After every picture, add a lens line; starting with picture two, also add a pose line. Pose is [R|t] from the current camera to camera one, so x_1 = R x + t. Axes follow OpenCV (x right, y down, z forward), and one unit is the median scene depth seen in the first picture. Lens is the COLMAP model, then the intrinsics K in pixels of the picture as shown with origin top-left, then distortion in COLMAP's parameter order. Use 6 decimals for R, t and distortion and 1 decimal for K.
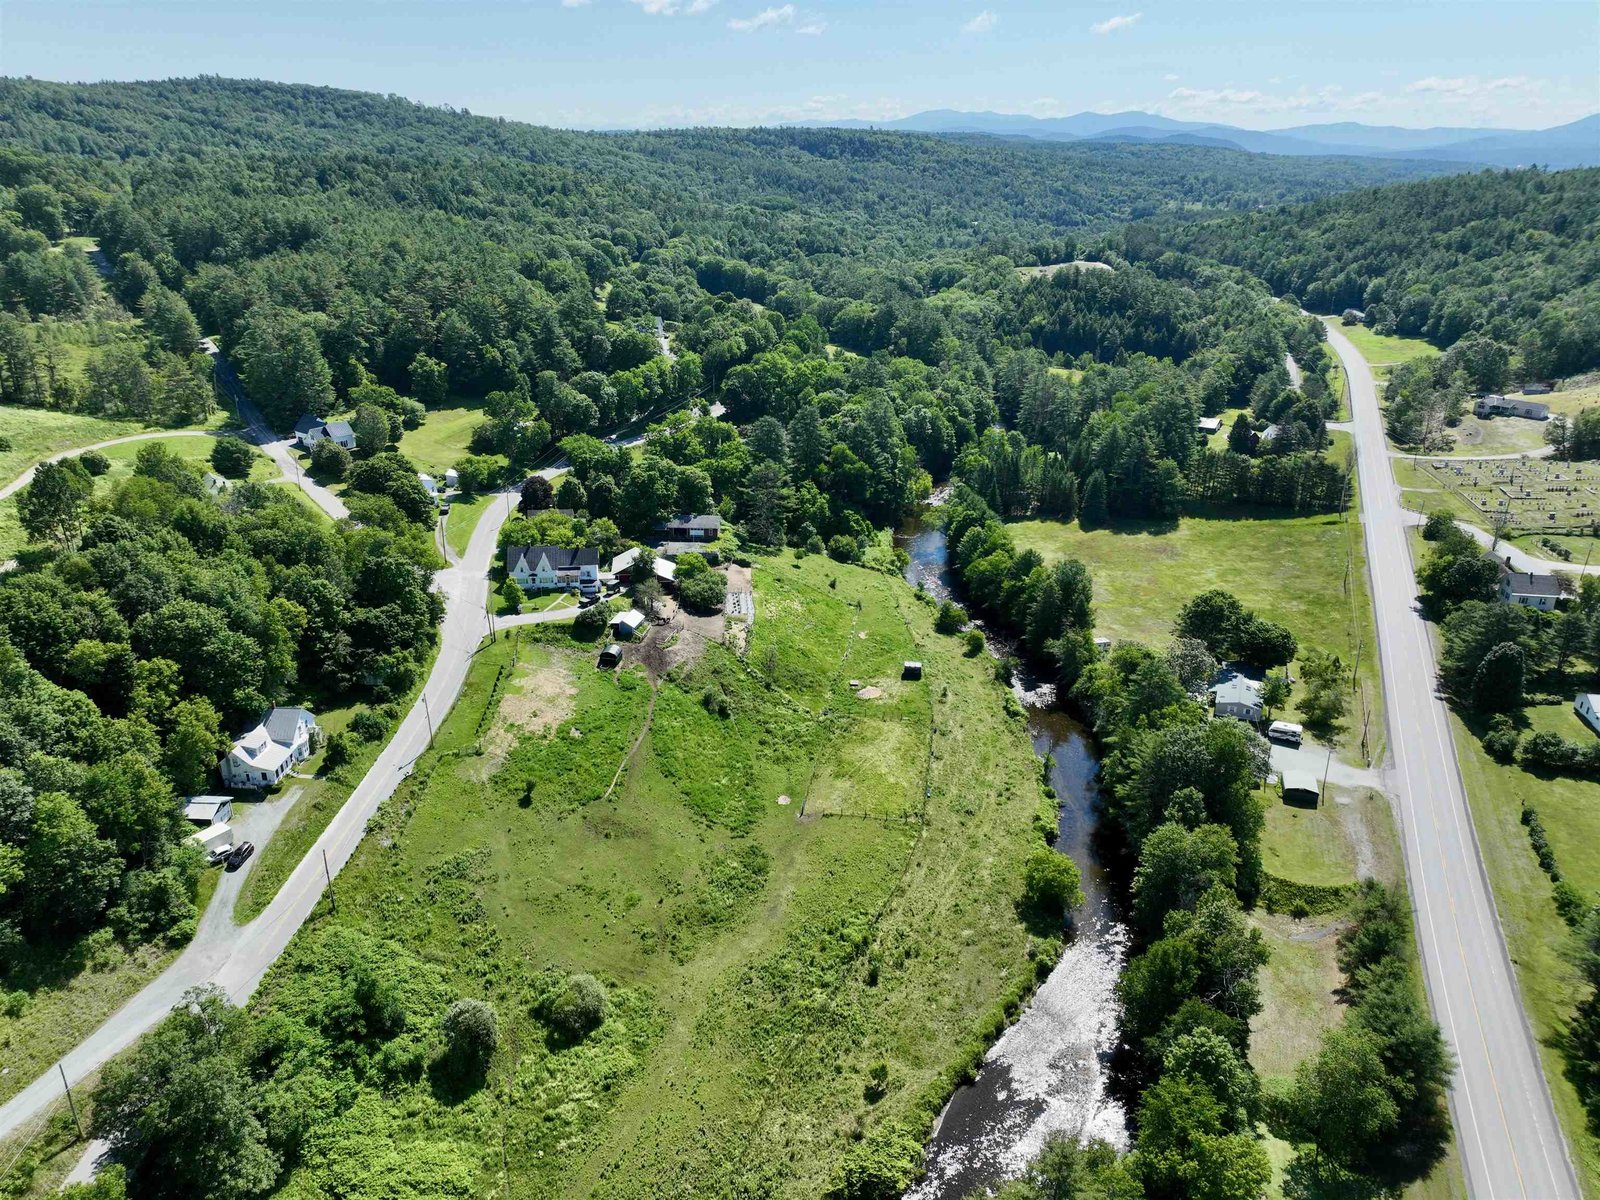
lens RADIAL K [[1122.9, 0, 800.0], [0, 1122.9, 600.0], [0, 0, 1]] dist [-0.010058, 0.026959]
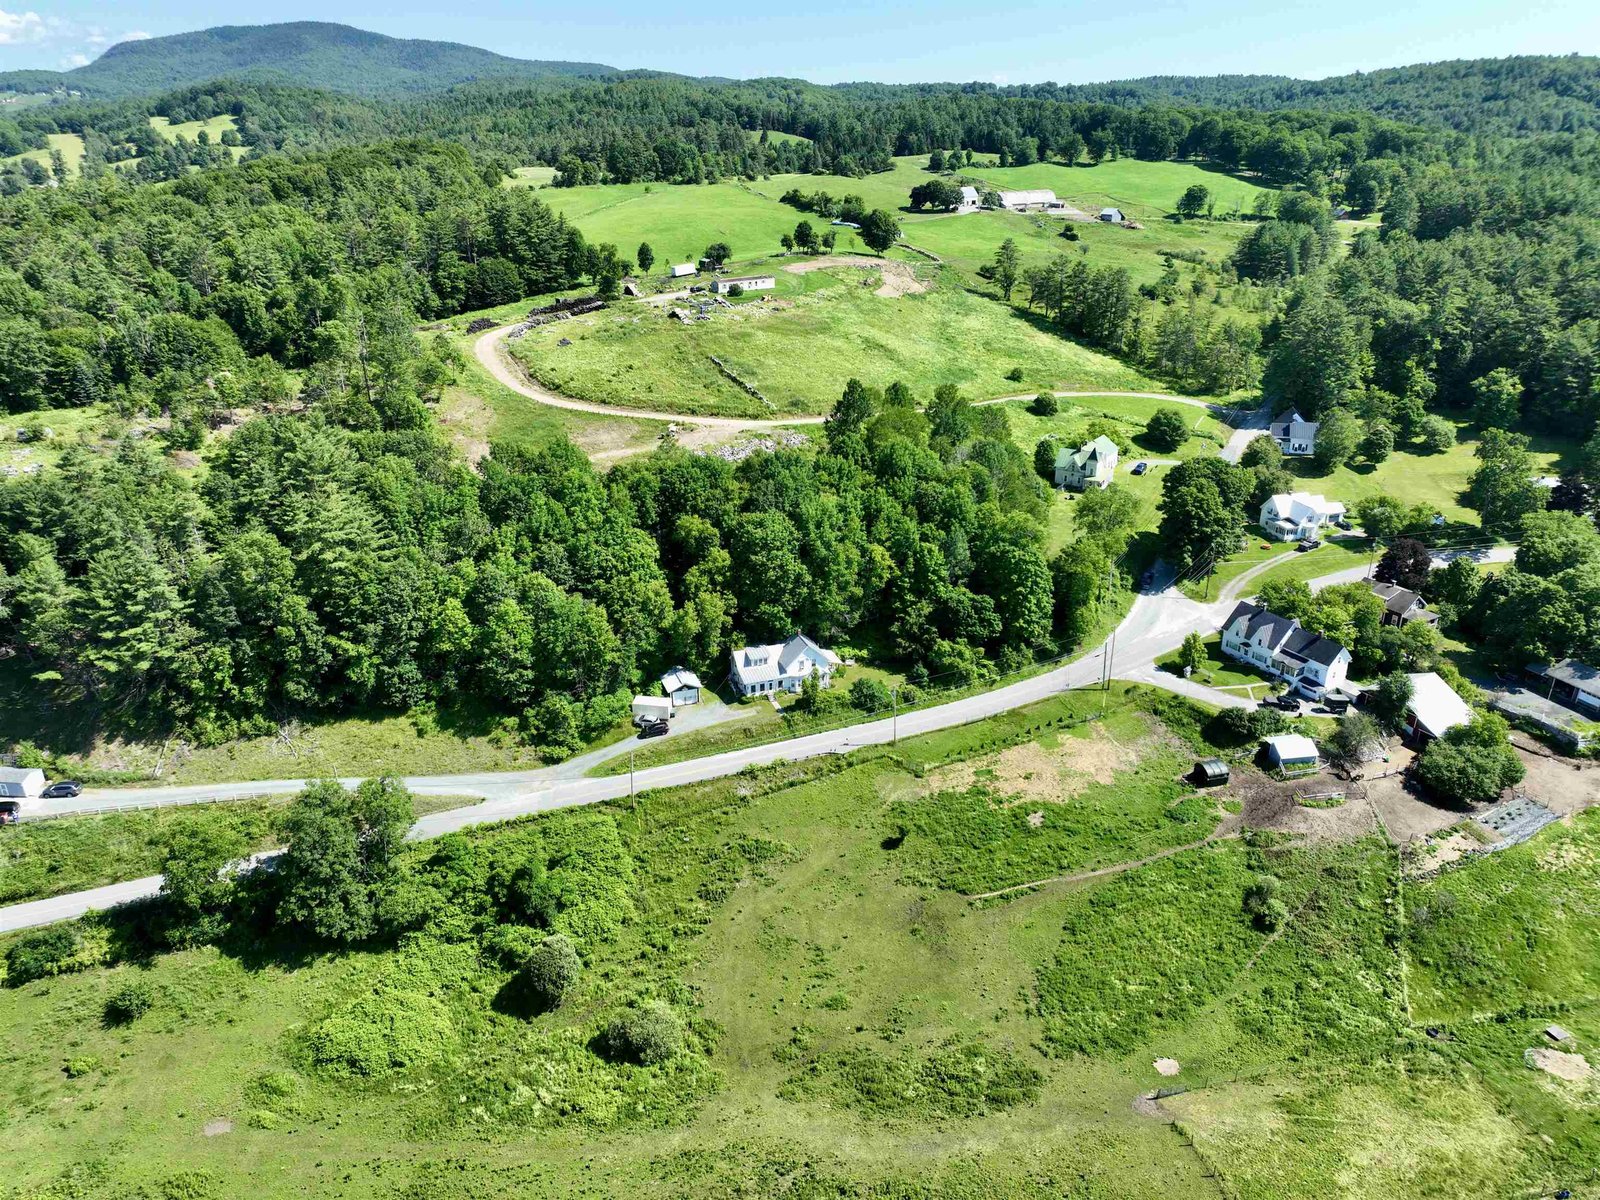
lens RADIAL K [[1122.9, 0, 800.0], [0, 1122.9, 600.0], [0, 0, 1]] dist [-0.010058, 0.026959]
pose [[0.390332, 0.345111, -0.853545, 0.310766], [-0.334409, 0.916914, 0.217806, -0.122243], [0.857795, 0.200417, 0.473309, 0.372891]]
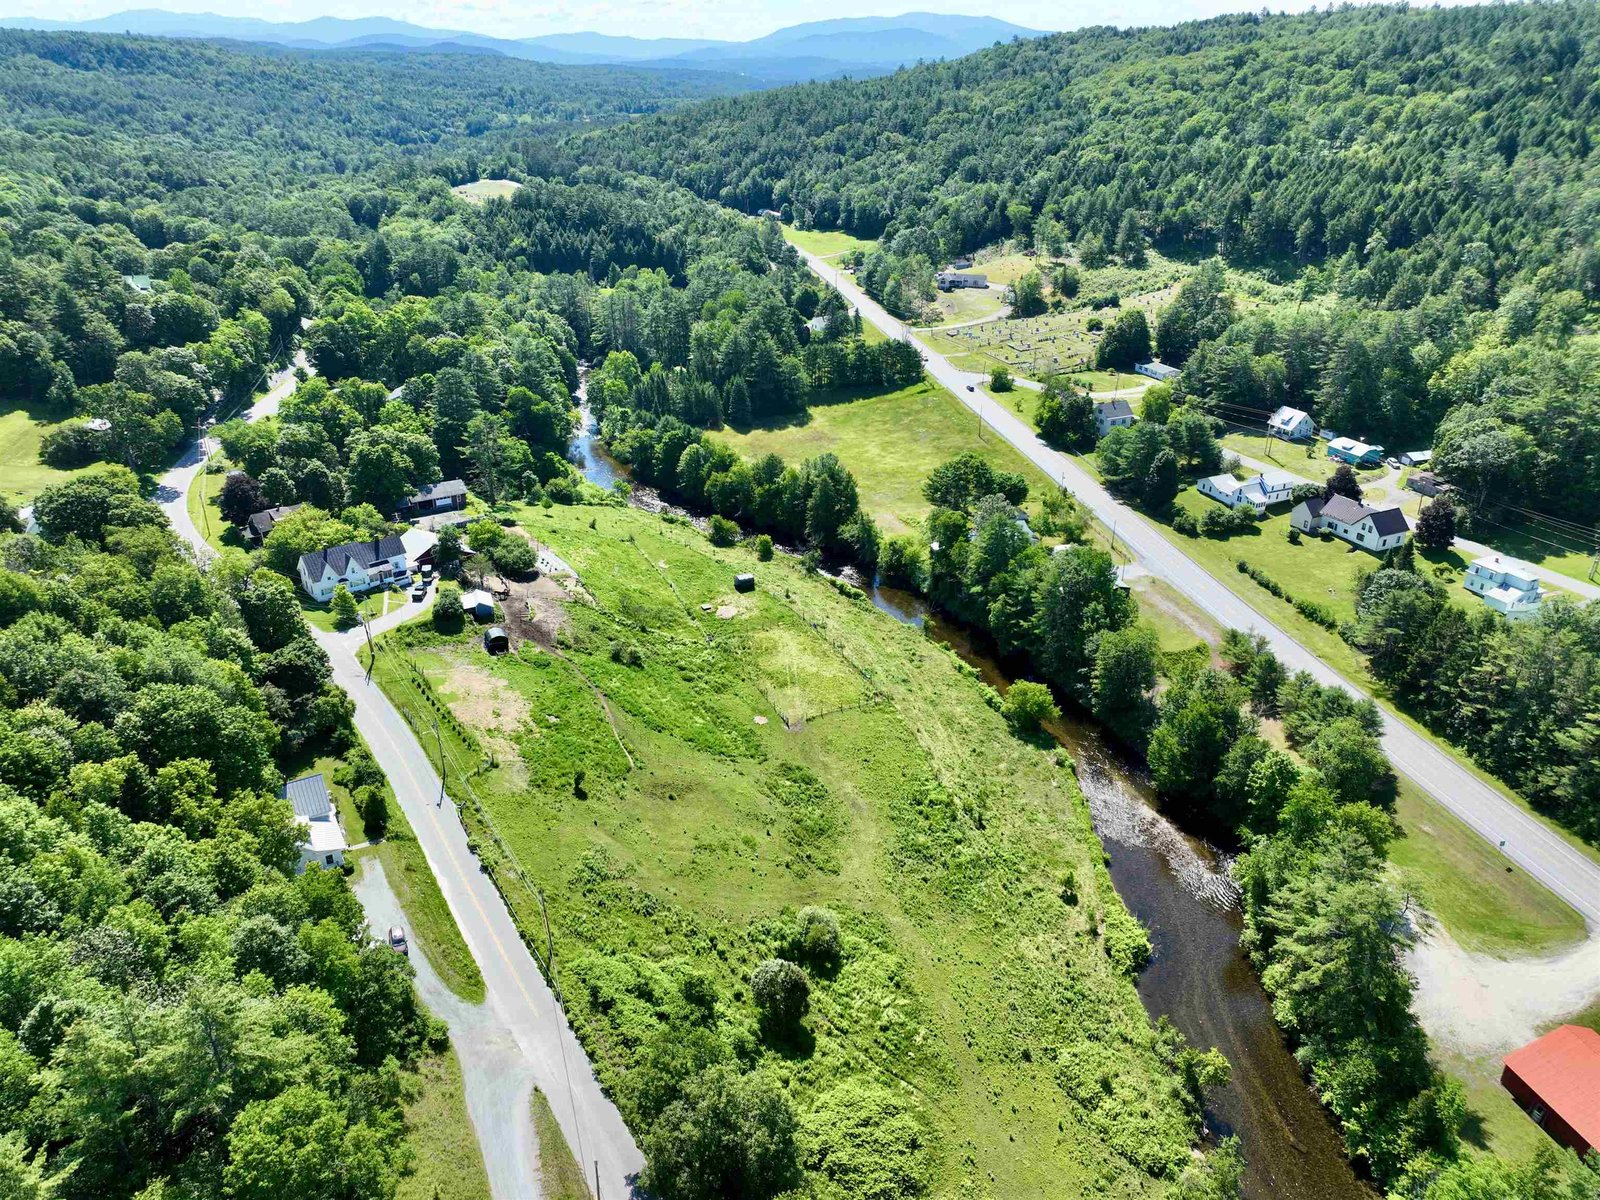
lens RADIAL K [[1122.9, 0, 800.0], [0, 1122.9, 600.0], [0, 0, 1]] dist [-0.010058, 0.026959]
pose [[0.830110, -0.244449, 0.501161, -0.400564], [0.209936, 0.969661, 0.125236, -0.043564], [-0.516570, 0.001252, 0.856244, 0.075247]]
